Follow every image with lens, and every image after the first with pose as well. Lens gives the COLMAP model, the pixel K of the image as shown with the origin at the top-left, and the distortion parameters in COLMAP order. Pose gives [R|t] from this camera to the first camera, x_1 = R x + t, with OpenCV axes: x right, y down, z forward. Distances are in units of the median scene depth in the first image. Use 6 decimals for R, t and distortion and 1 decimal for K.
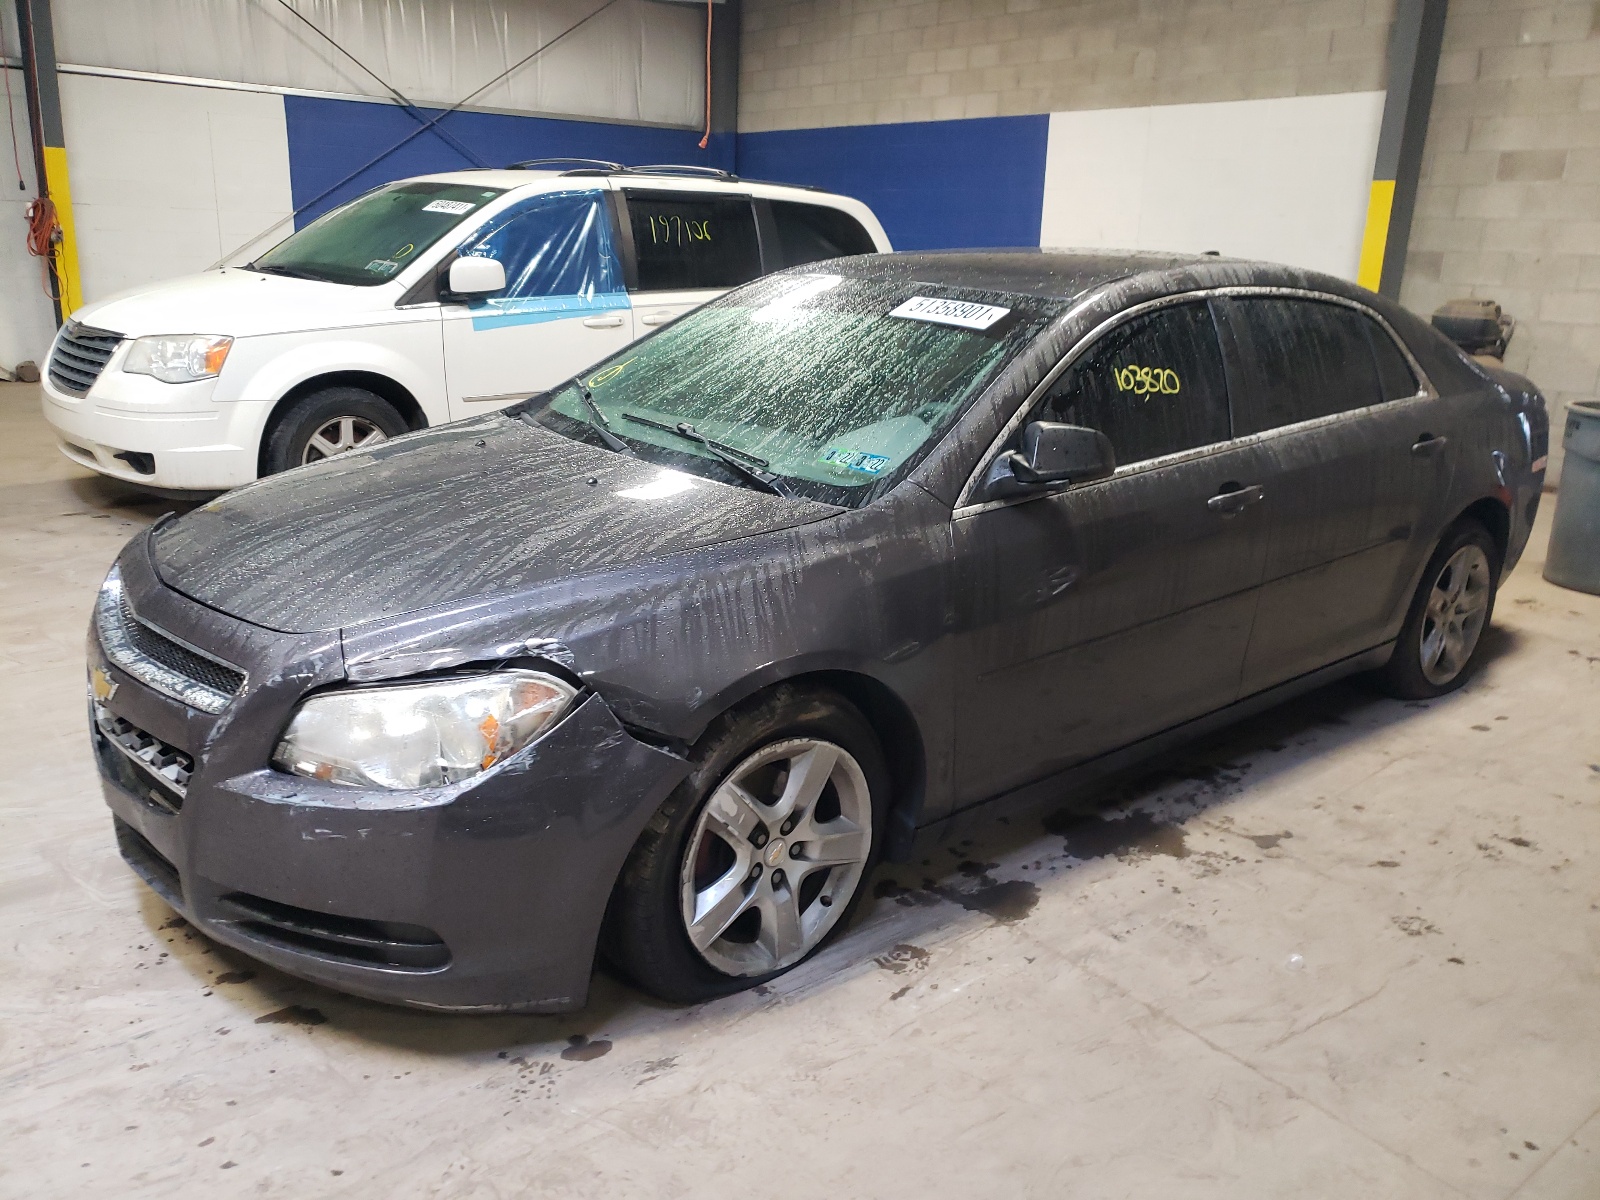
lens RADIAL K [[1251.6, 0, 812.6], [0, 1251.6, 598.5], [0, 0, 1]] dist [-0.021197, 0.081847]
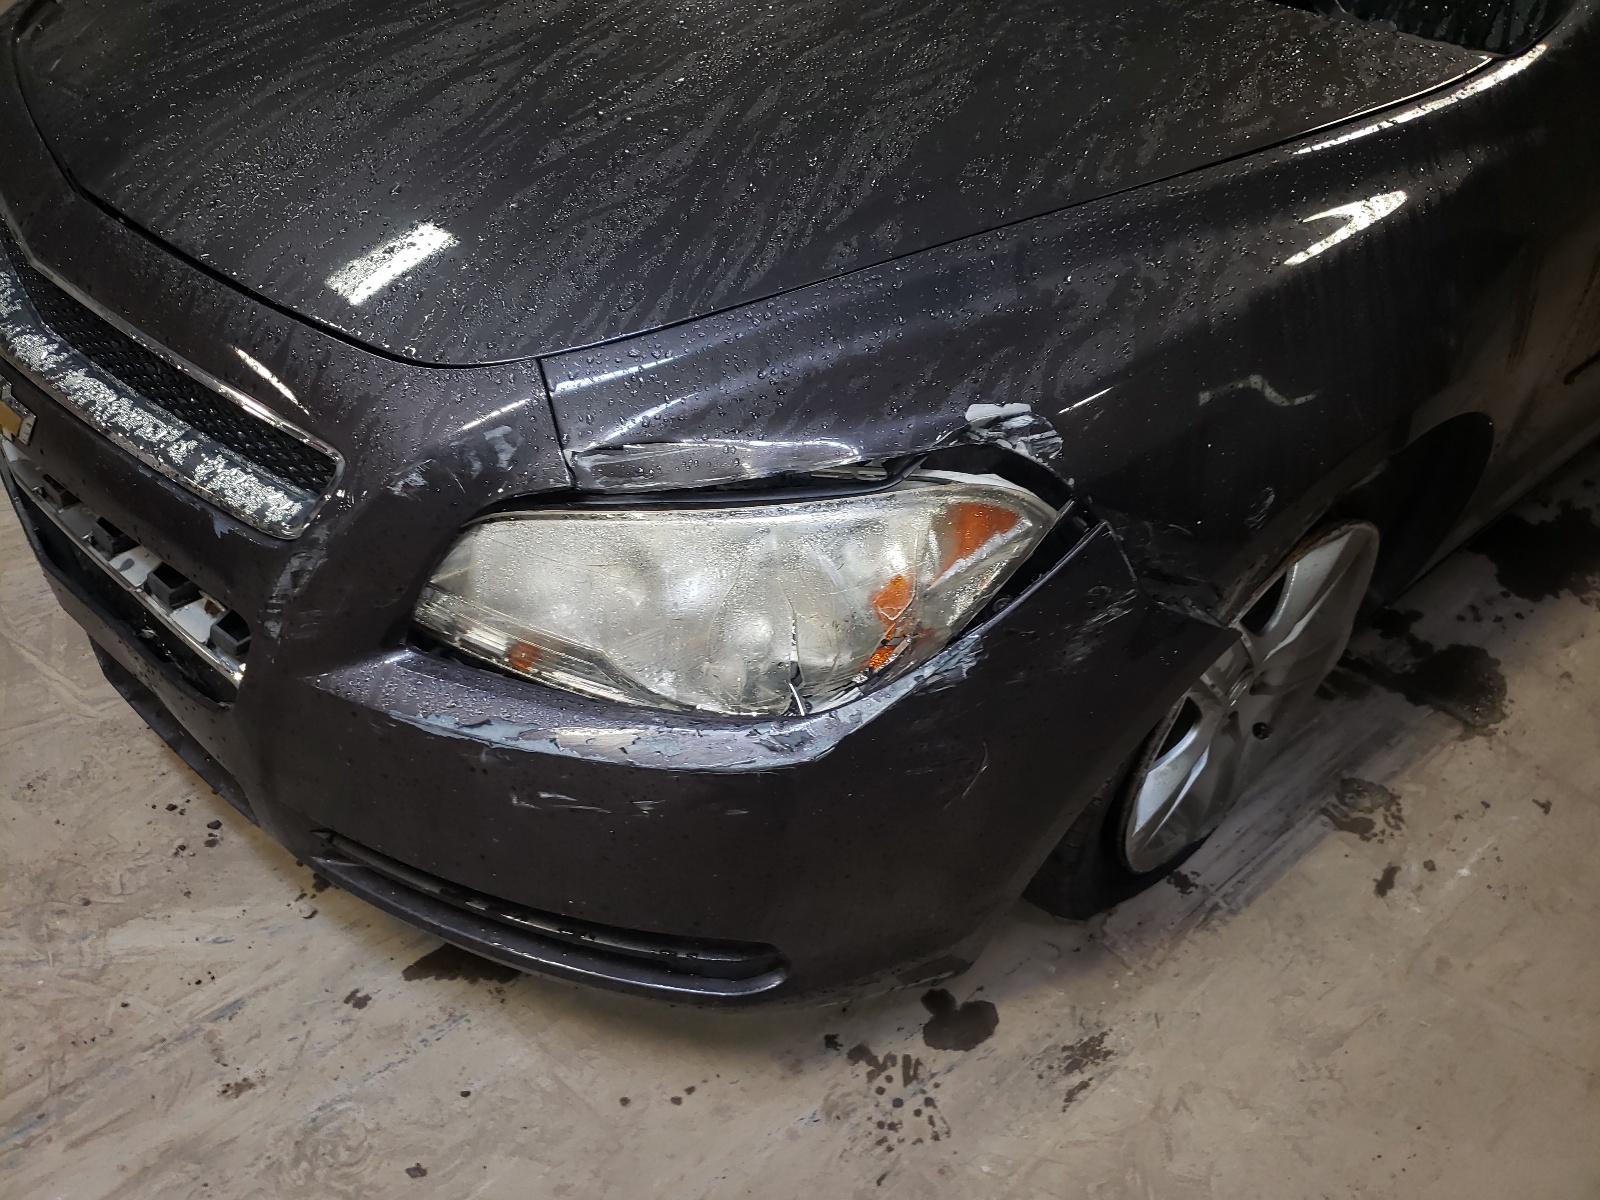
lens RADIAL K [[1251.6, 0, 812.6], [0, 1251.6, 598.5], [0, 0, 1]] dist [-0.021197, 0.081847]
pose [[0.998040, 0.007361, 0.062149, -0.294775], [-0.032403, 0.910372, 0.412521, -0.084718], [-0.053542, -0.413726, 0.908826, 0.529789]]
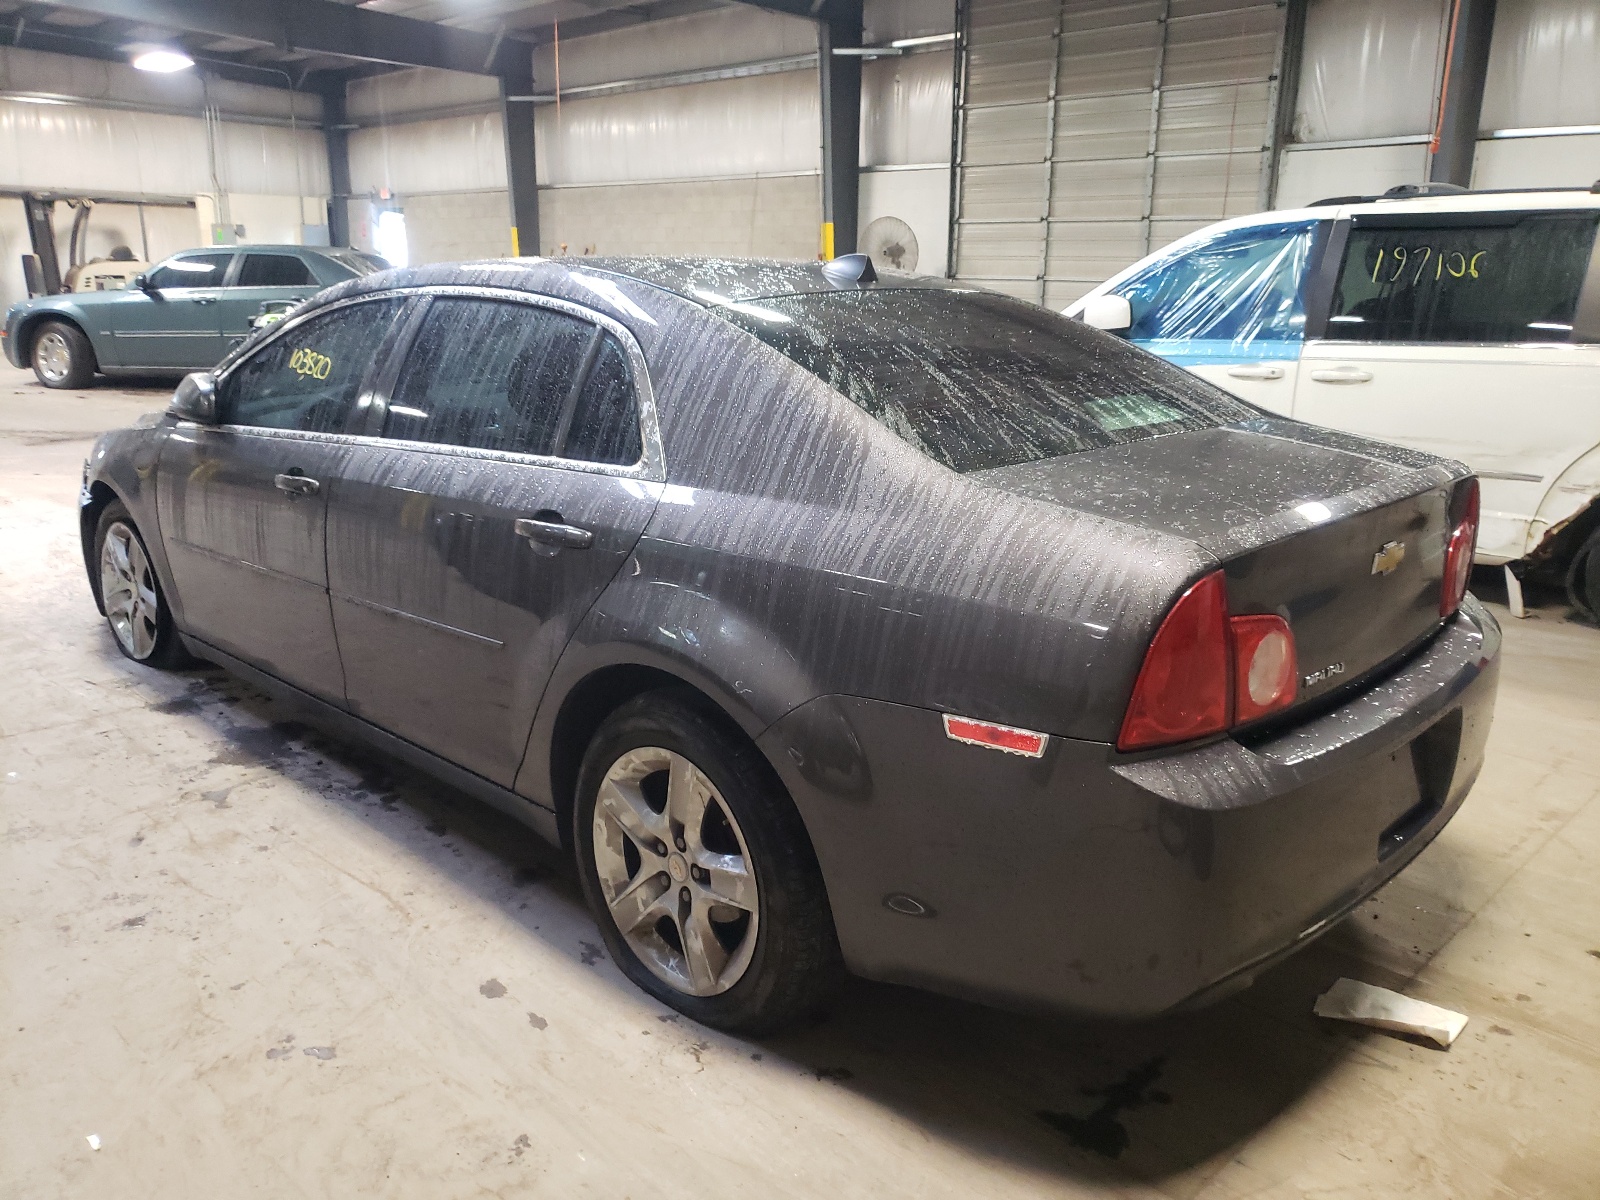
lens RADIAL K [[1251.6, 0, 812.6], [0, 1251.6, 598.5], [0, 0, 1]] dist [-0.021197, 0.081847]
pose [[0.109806, 0.226535, -0.967794, 1.972249], [-0.289375, 0.938790, 0.186913, -0.431401], [0.950897, 0.259531, 0.168638, 1.765984]]
